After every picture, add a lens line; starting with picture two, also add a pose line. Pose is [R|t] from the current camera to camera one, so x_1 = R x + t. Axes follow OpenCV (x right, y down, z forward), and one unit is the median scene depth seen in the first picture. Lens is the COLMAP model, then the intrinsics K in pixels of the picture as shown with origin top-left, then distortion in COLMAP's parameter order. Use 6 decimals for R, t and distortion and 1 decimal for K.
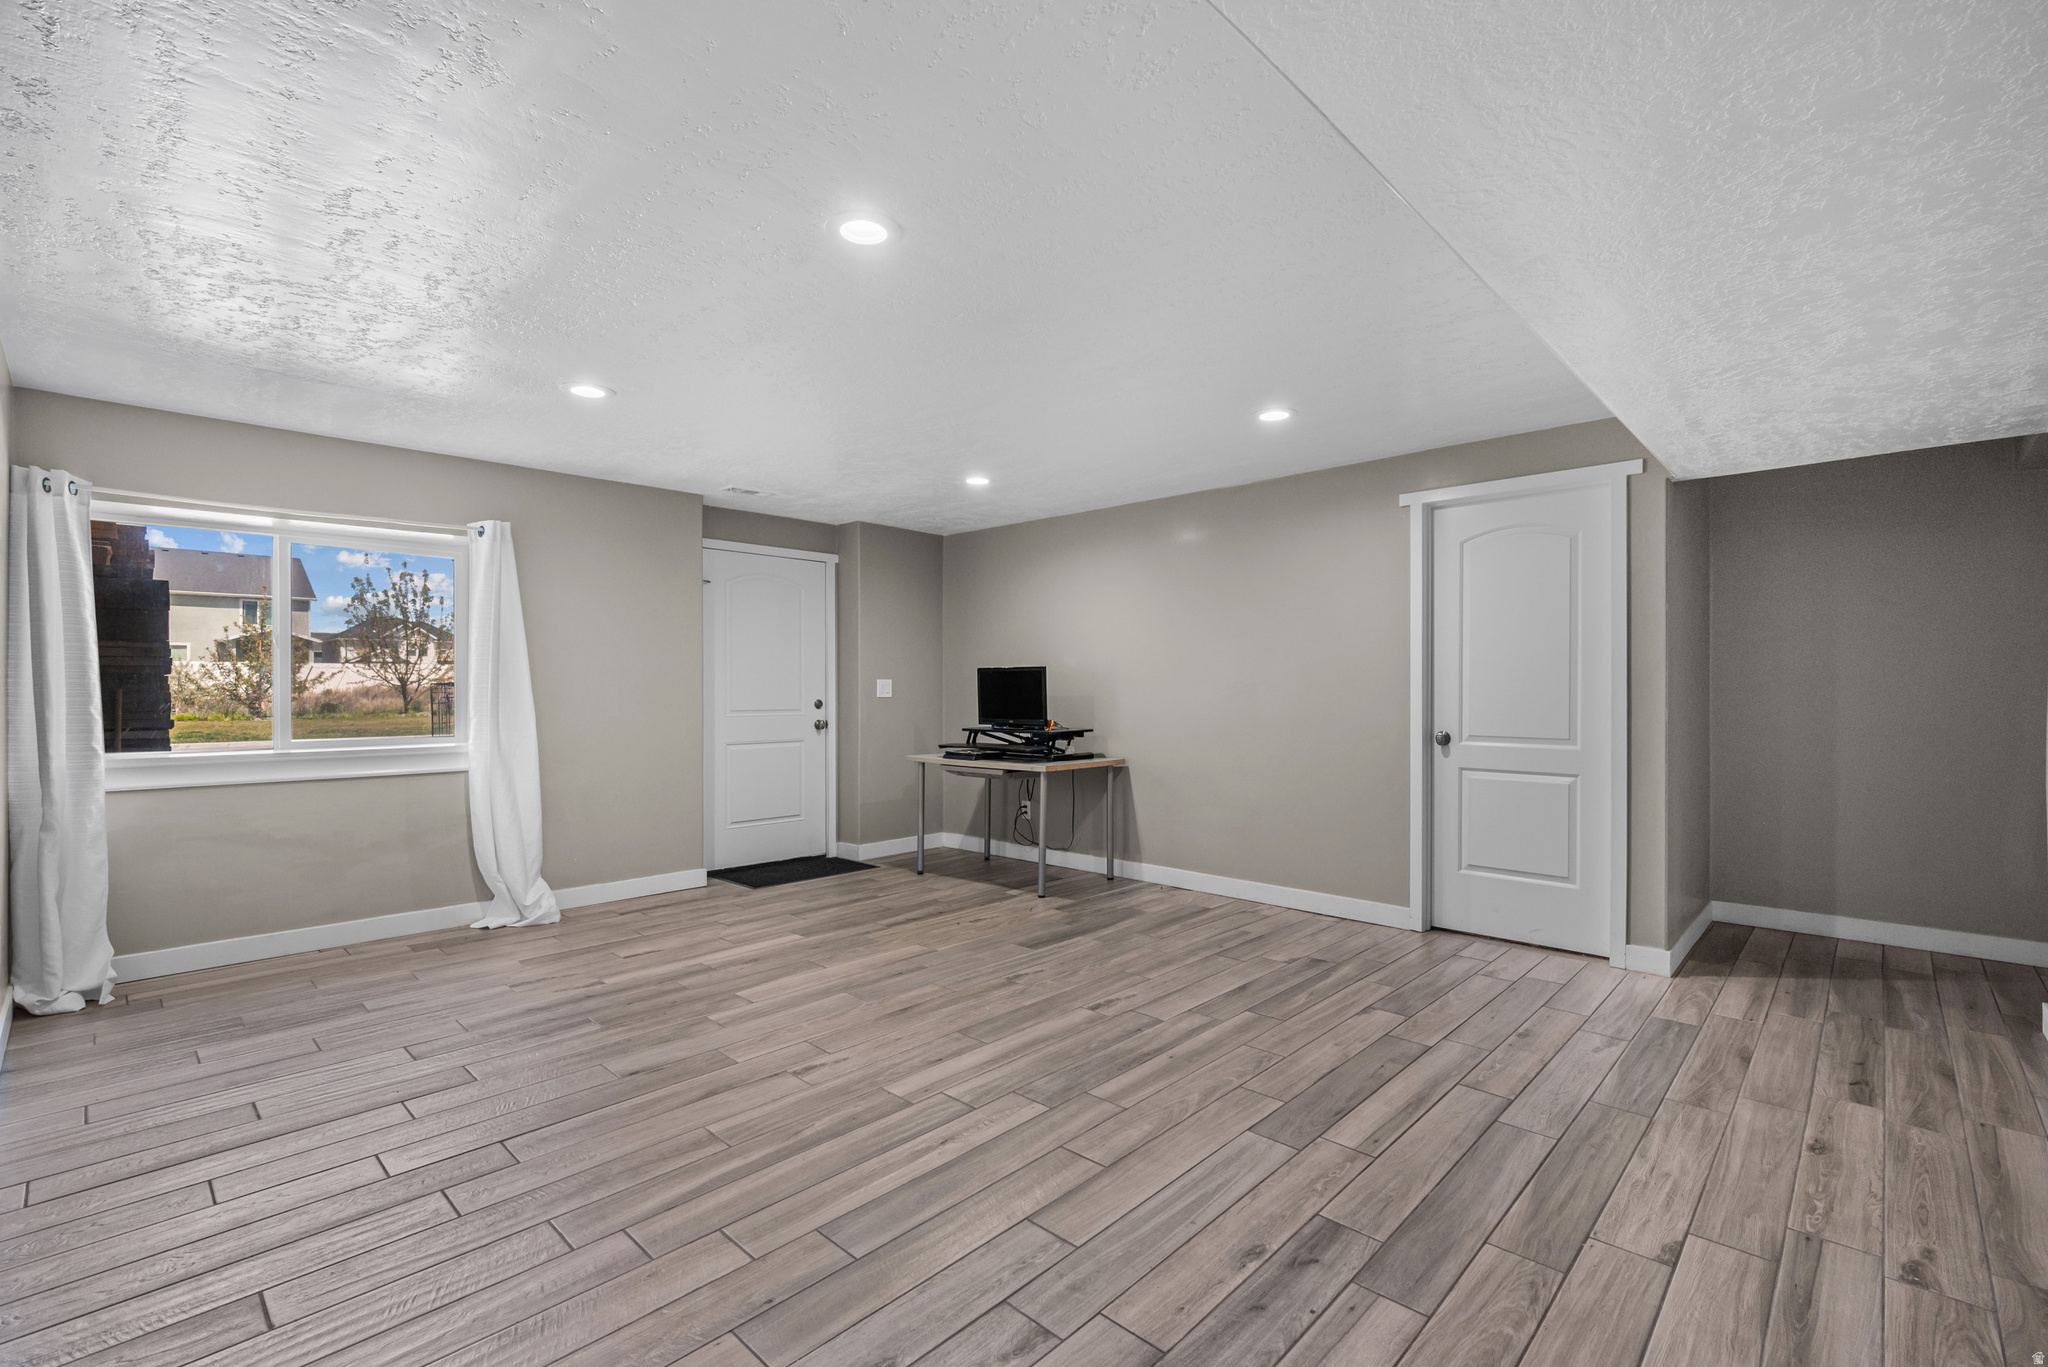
lens RADIAL K [[922.2, 0, 1025.6], [0, 922.2, 691.9], [0, 0, 1]] dist [0.001728, -0.000468]
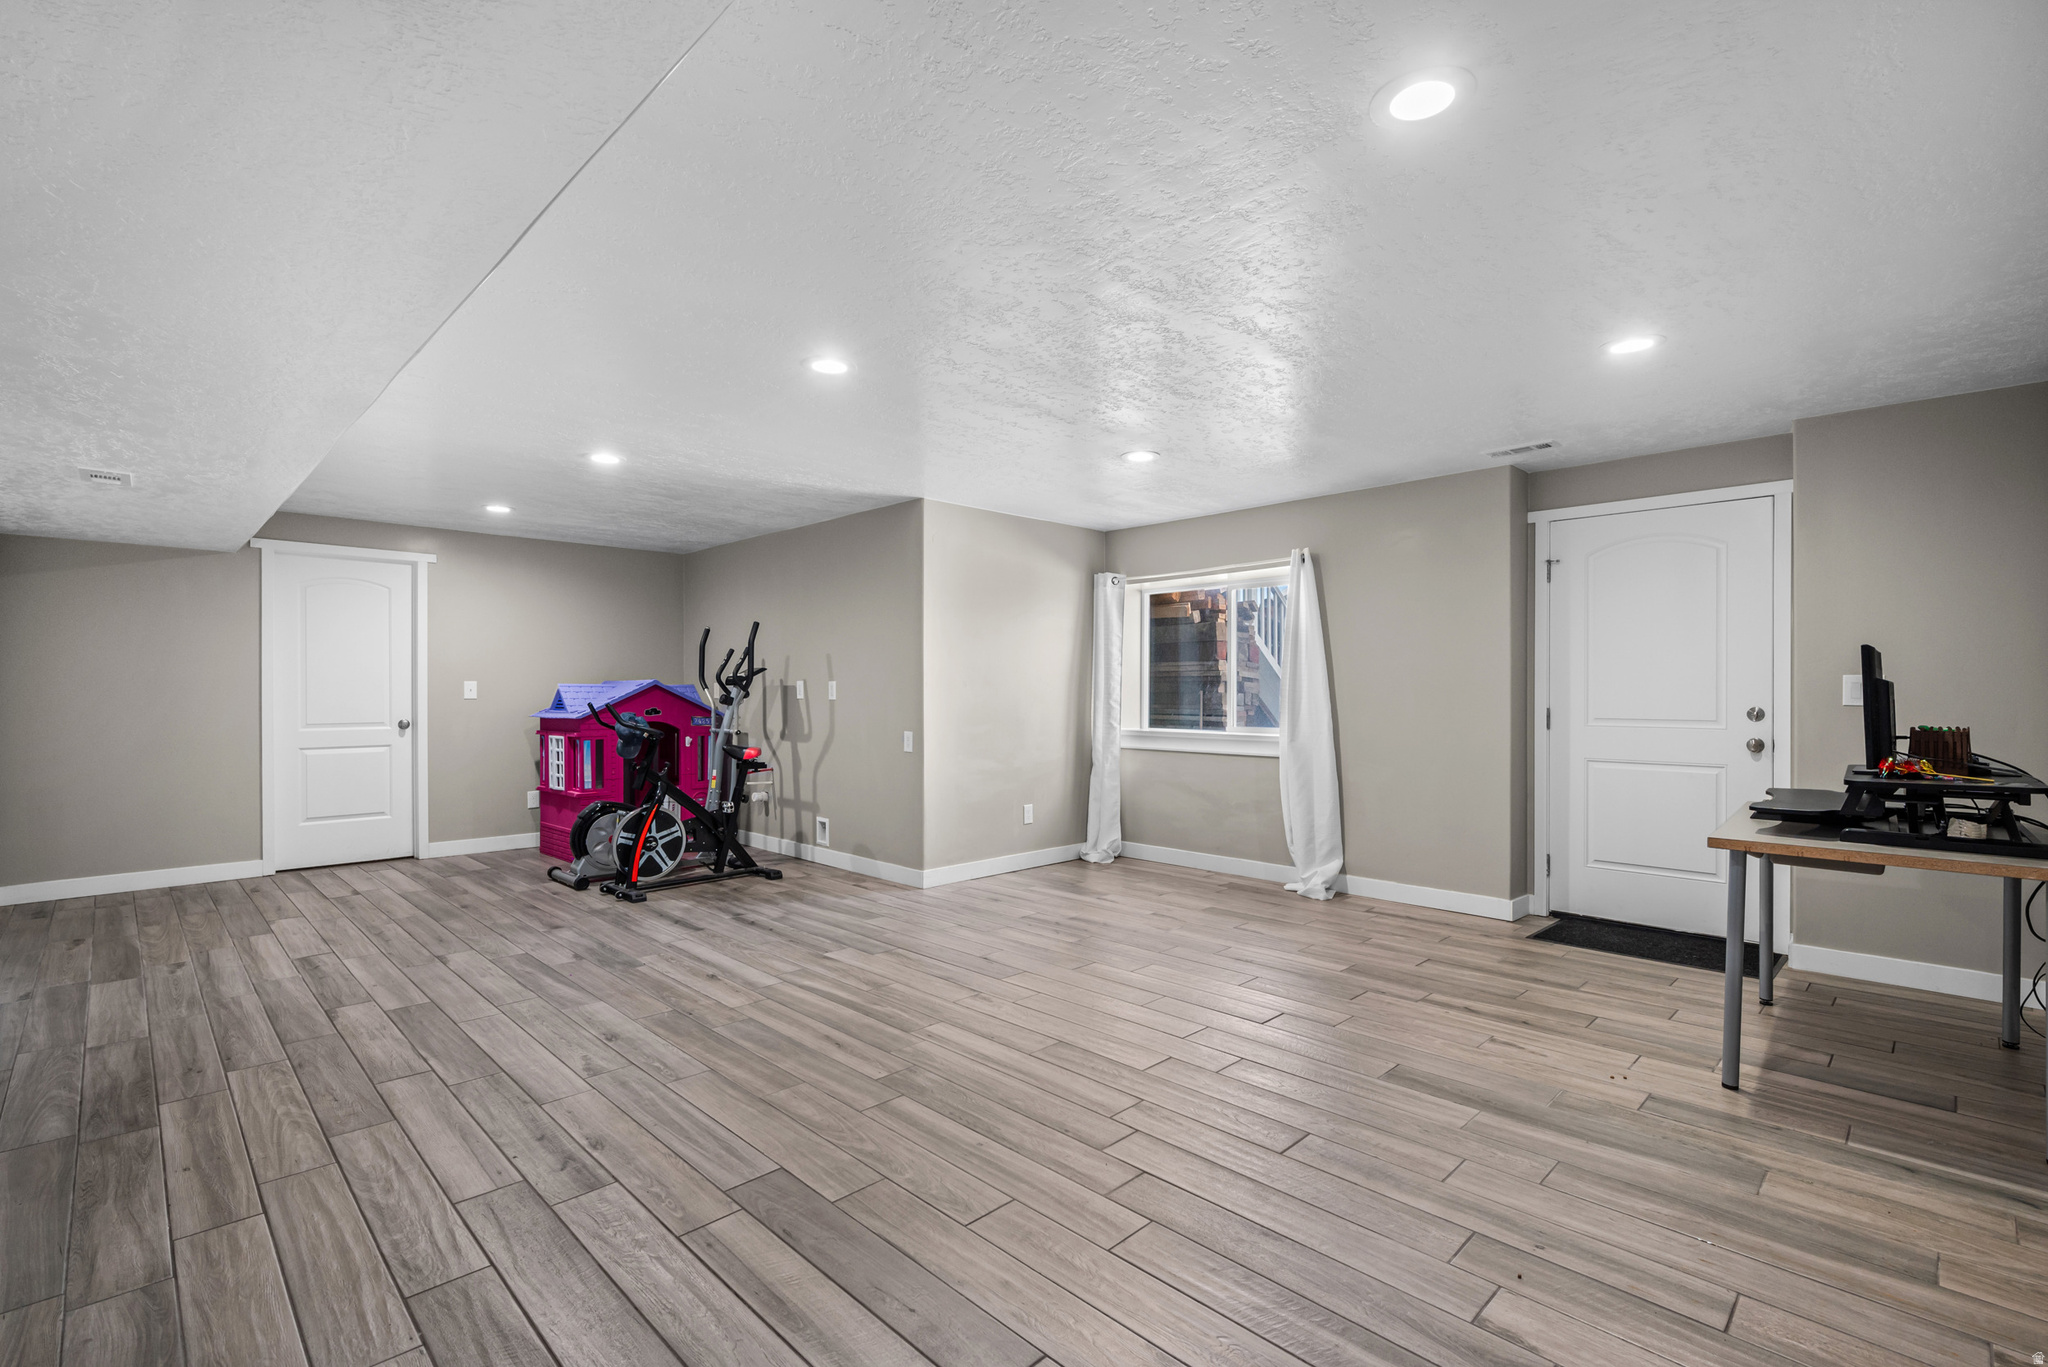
lens RADIAL K [[927.8, 0, 1025.5], [0, 927.8, 687.1], [0, 0, 1]] dist [-0.003129, -0.000183]
pose [[-0.039945, -0.003855, -0.999194, 0.939357], [-0.004811, 0.999982, -0.003665, -0.002150], [0.999190, 0.004661, -0.039963, 1.037290]]
